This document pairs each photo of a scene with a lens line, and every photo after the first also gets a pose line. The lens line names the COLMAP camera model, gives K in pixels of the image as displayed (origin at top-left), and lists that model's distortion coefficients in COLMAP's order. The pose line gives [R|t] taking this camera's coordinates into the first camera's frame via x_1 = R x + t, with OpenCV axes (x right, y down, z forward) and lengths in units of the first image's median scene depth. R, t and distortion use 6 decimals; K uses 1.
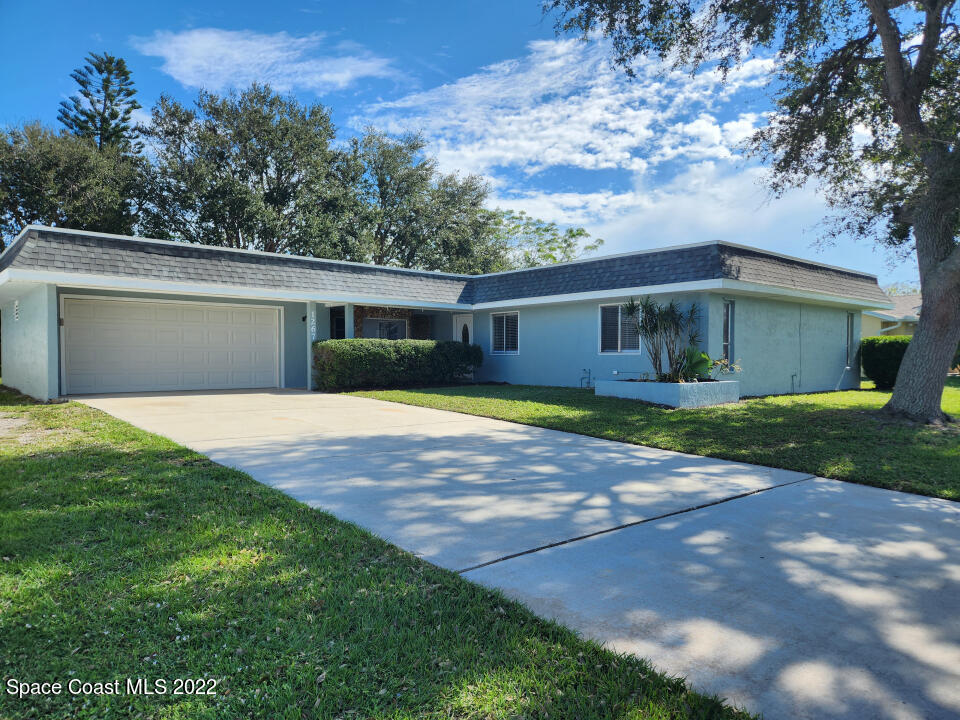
lens RADIAL K [[637.8, 0, 487.7], [0, 637.8, 380.1], [0, 0, 1]] dist [0.078925, -0.070138]
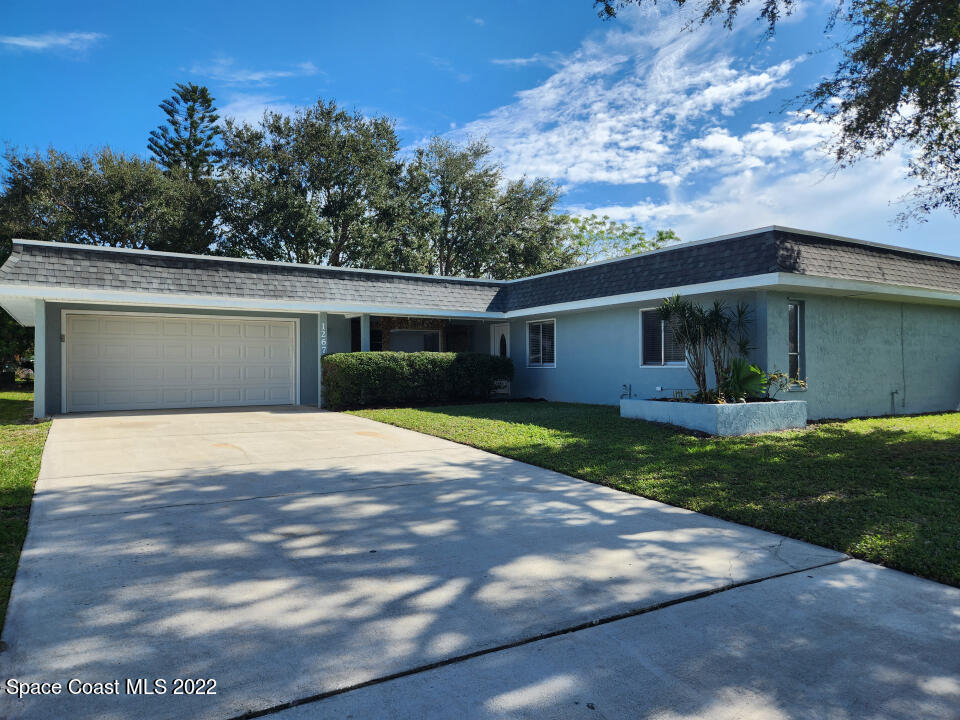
lens RADIAL K [[637.8, 0, 487.7], [0, 637.8, 364.1], [0, 0, 1]] dist [0.078925, -0.070138]
pose [[0.985437, -0.006711, -0.169909, 0.120608], [-0.000752, 0.999039, -0.043818, -0.006867], [0.170040, 0.043308, 0.984485, 0.127790]]
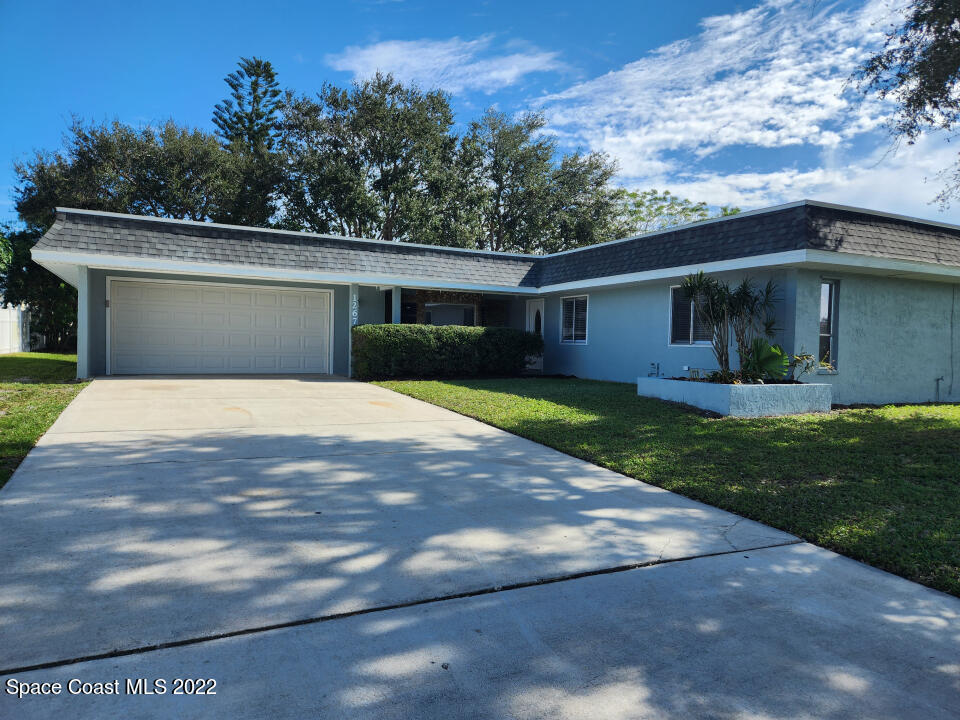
lens RADIAL K [[637.8, 0, 500.7], [0, 637.8, 356.1], [0, 0, 1]] dist [0.078925, -0.070138]
pose [[0.969808, 0.023197, -0.242764, 0.167596], [-0.028539, 0.999421, -0.018509, -0.004940], [0.242195, 0.024878, 0.969909, 0.140656]]
